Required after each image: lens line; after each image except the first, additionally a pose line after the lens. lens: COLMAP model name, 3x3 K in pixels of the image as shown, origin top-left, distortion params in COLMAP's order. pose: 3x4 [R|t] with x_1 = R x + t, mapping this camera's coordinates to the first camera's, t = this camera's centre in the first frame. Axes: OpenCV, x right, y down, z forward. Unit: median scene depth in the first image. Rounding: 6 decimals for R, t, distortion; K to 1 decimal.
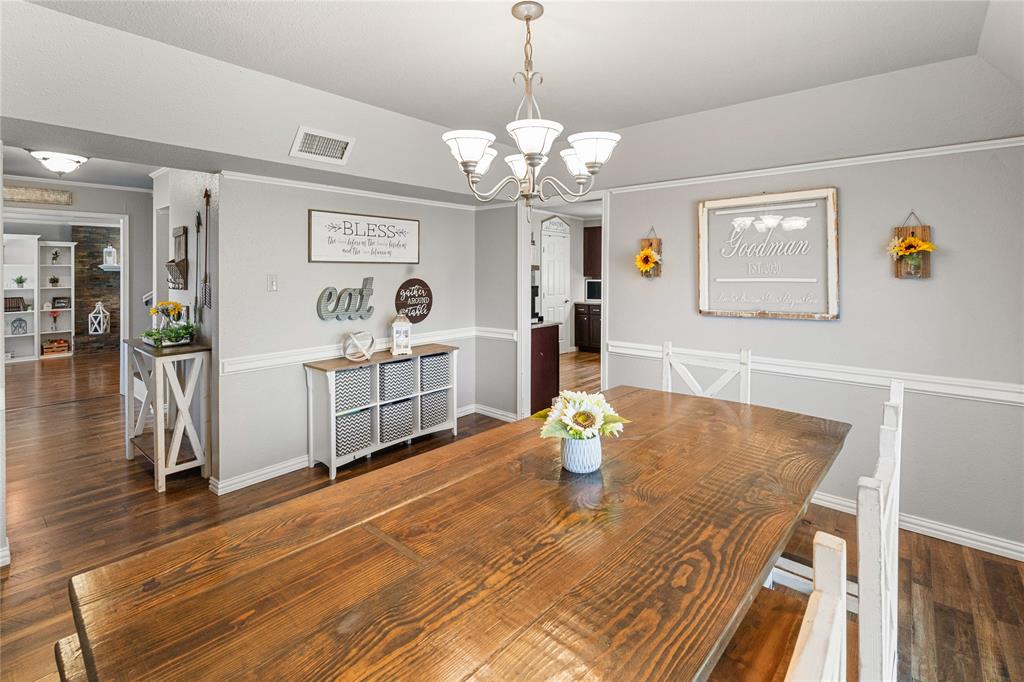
lens RADIAL K [[465.4, 0, 497.6], [0, 465.4, 271.5], [0, 0, 1]] dist [-0.003357, 0.001234]
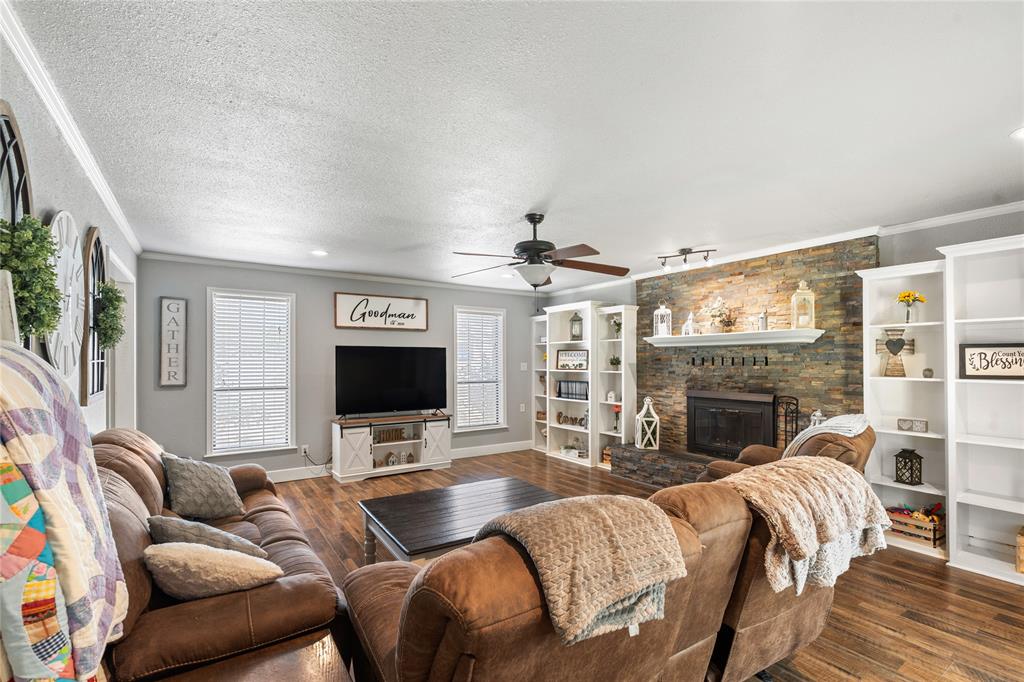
lens RADIAL K [[465.4, 0, 509.7], [0, 465.4, 348.5], [0, 0, 1]] dist [-0.003357, 0.001234]
pose [[-0.271696, -0.023761, -0.962090, -0.220438], [-0.004169, 0.999715, -0.023513, 0.016529], [0.962374, -0.002378, -0.271717, 1.034203]]
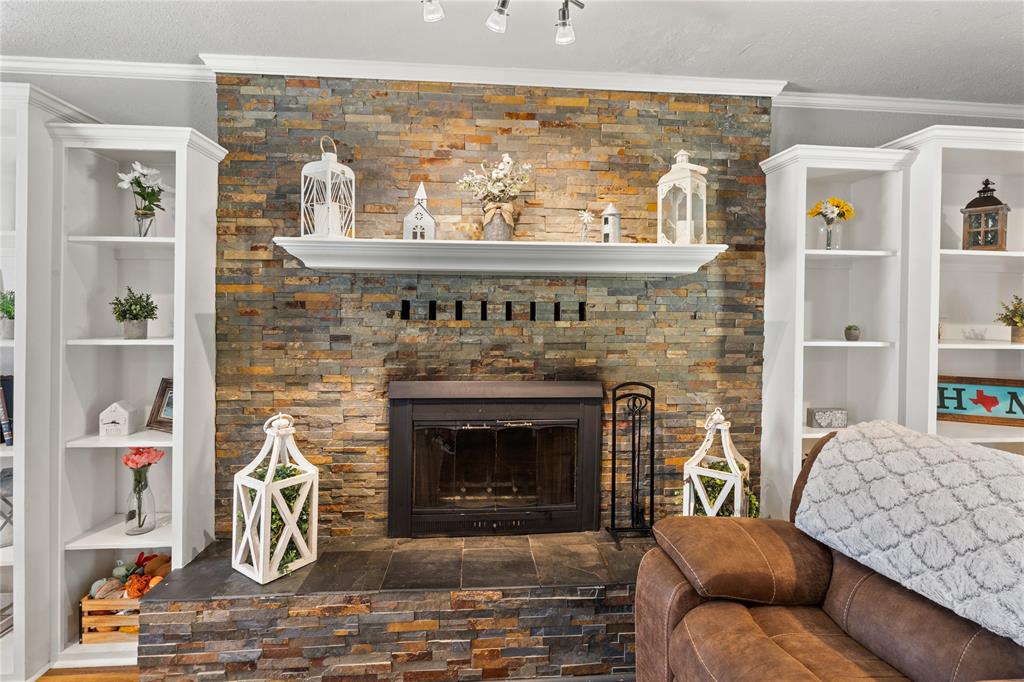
lens RADIAL K [[465.4, 0, 512.8], [0, 465.4, 314.7], [0, 0, 1]] dist [-0.003357, 0.001234]
pose [[0.715198, 0.016356, -0.698731, -0.662377], [-0.014177, 0.999860, 0.008894, 0.017522], [0.698778, 0.003545, 0.715329, 0.962902]]
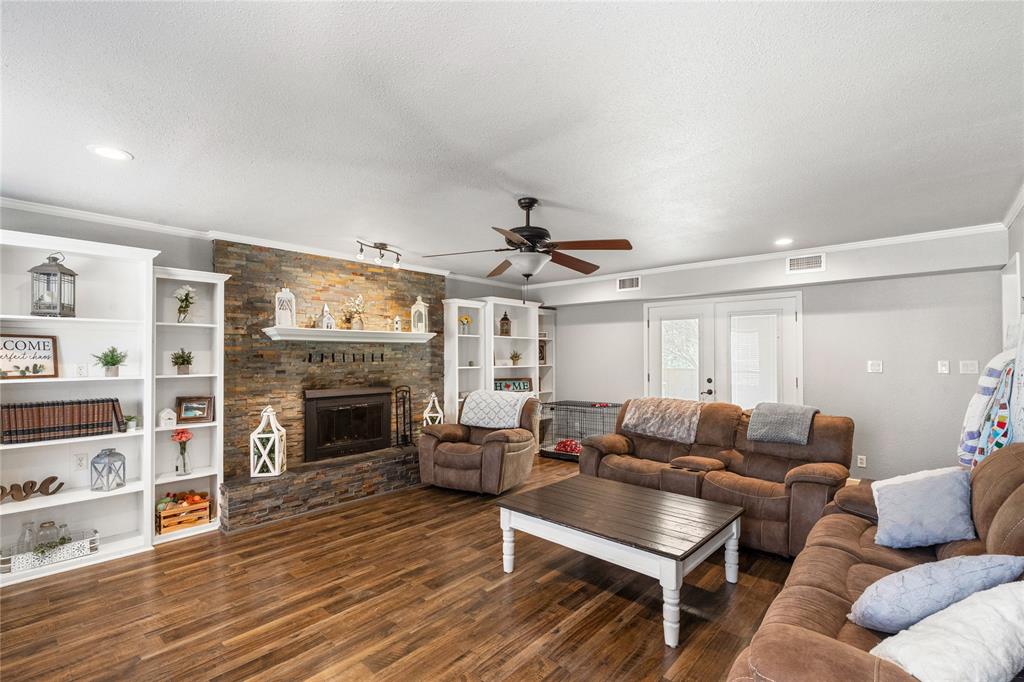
lens RADIAL K [[465.4, 0, 515.2], [0, 465.4, 352.2], [0, 0, 1]] dist [-0.003357, 0.001234]
pose [[0.999970, -0.002011, -0.007534, -0.633713], [0.001904, 0.999898, -0.014168, 0.019338], [0.007562, 0.014154, 0.999871, 0.560200]]
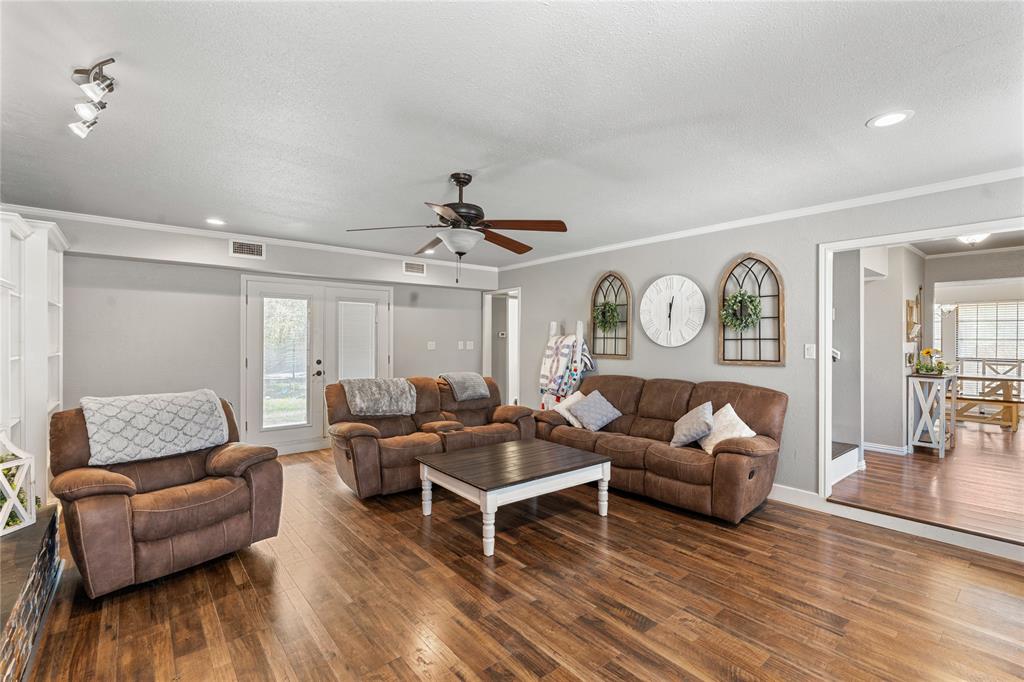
lens RADIAL K [[465.4, 0, 515.7], [0, 465.4, 337.6], [0, 0, 1]] dist [-0.003357, 0.001234]
pose [[0.147663, 0.005335, 0.989023, -0.984425], [0.001456, 0.999983, -0.005612, 0.019708], [-0.989037, 0.002269, 0.147653, 0.842994]]
